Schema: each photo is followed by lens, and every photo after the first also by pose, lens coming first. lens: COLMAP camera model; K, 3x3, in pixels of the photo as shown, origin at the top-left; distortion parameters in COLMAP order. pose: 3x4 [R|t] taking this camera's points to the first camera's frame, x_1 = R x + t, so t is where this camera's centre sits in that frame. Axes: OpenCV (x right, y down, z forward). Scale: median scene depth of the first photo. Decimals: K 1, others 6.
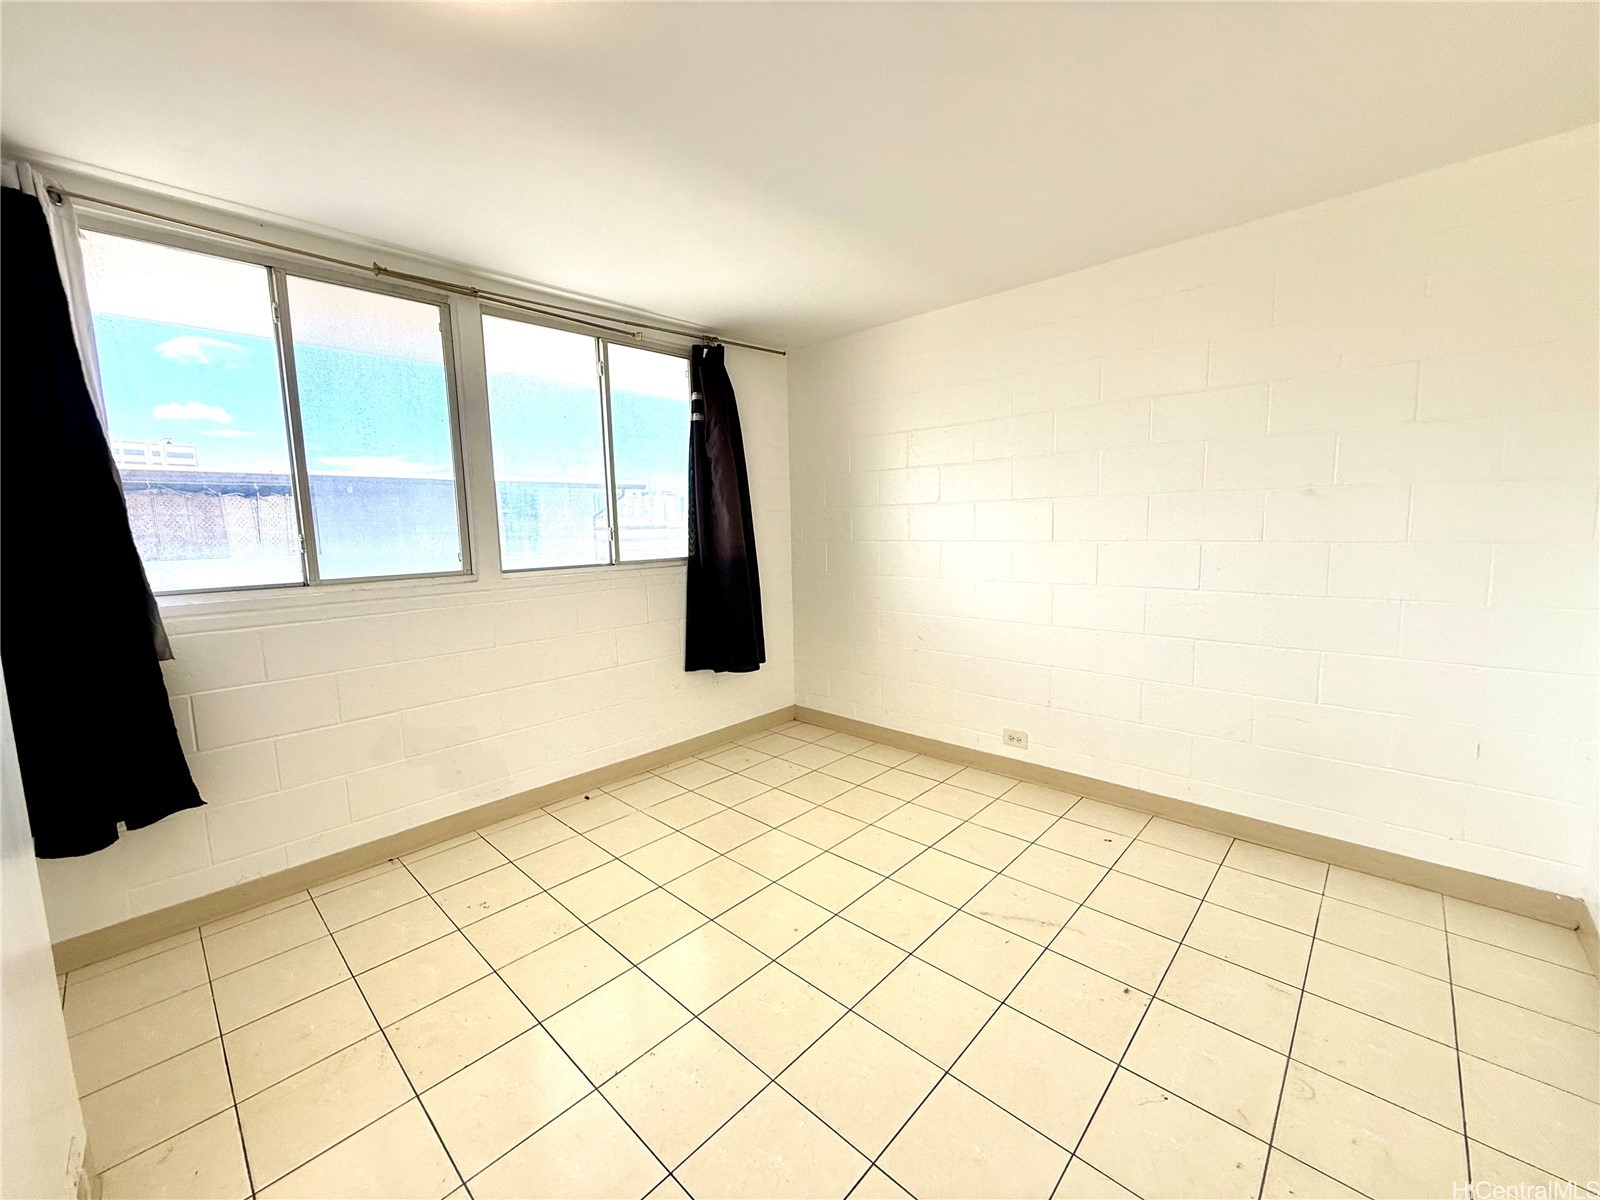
lens RADIAL K [[638.6, 0, 809.2], [0, 638.6, 598.2], [0, 0, 1]] dist [0.000684, -0.000200]
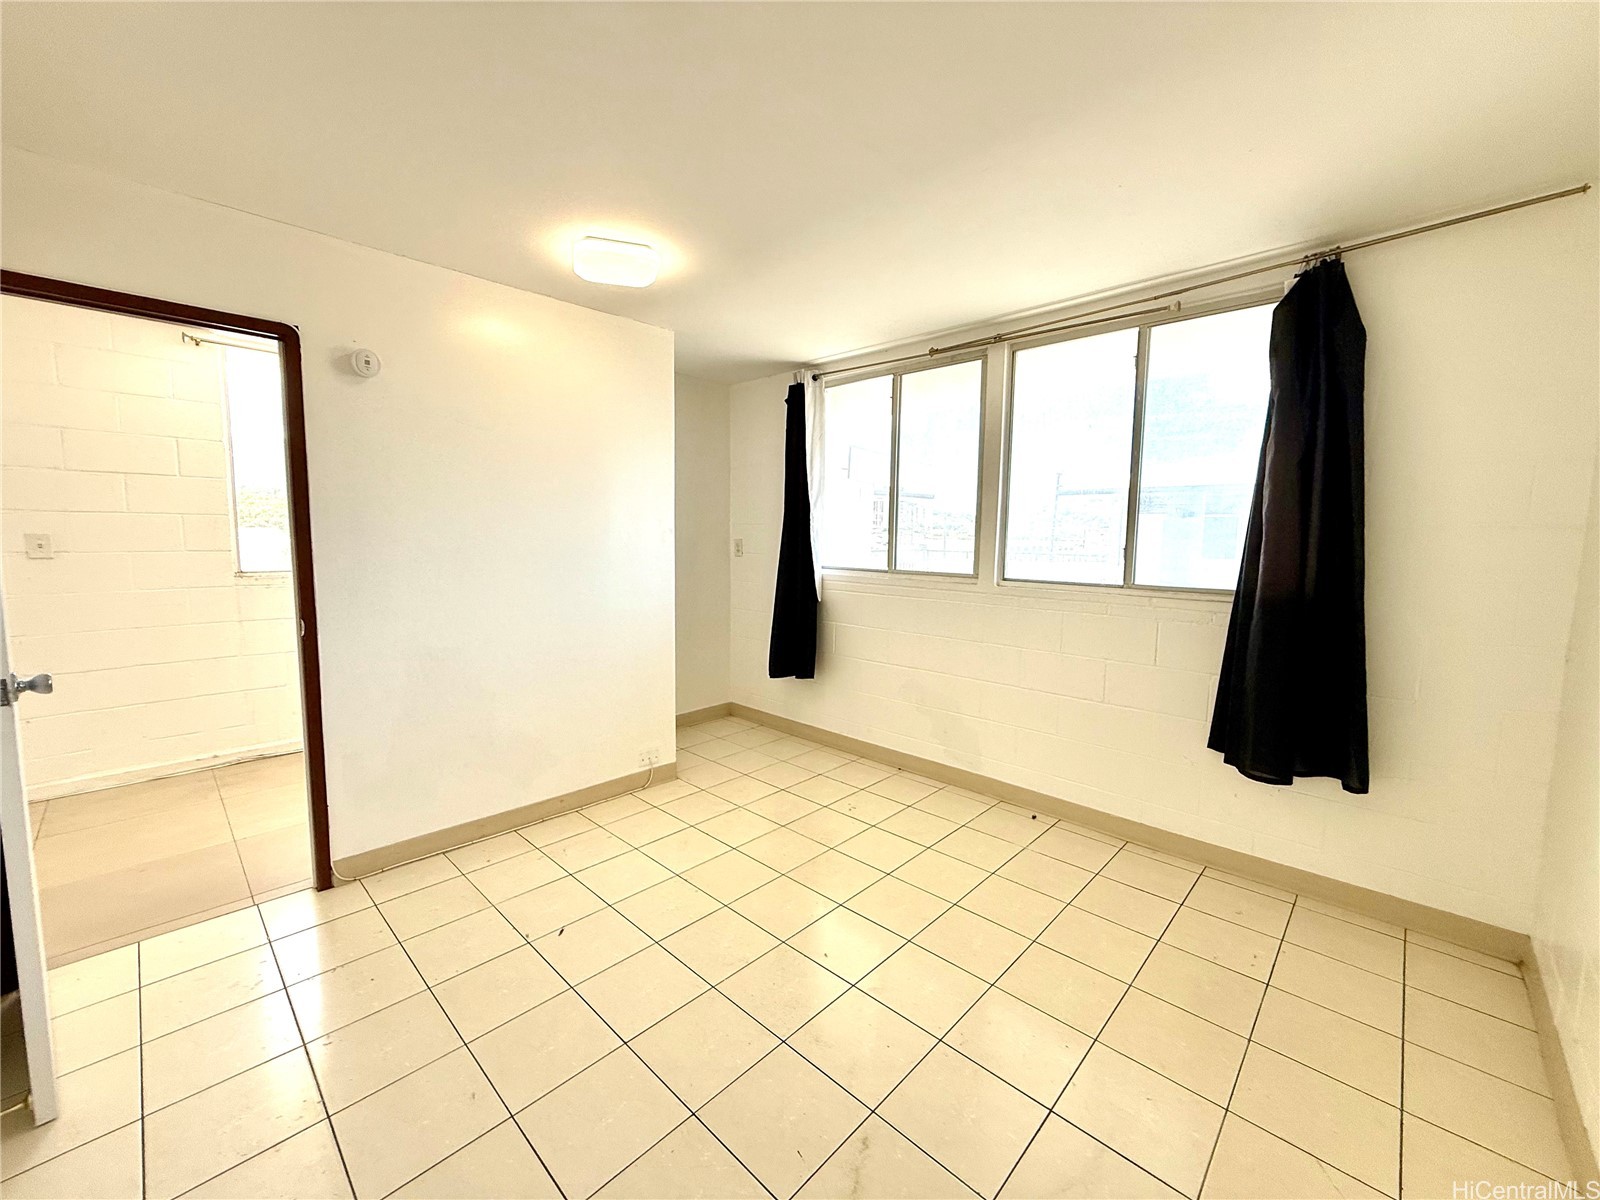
lens RADIAL K [[638.6, 0, 807.1], [0, 638.6, 603.5], [0, 0, 1]] dist [0.000684, -0.000200]
pose [[-0.009890, 0.122820, -0.992380, 0.667440], [-0.138167, 0.982741, 0.123004, -0.093654], [0.990360, 0.138331, 0.007251, 0.682682]]
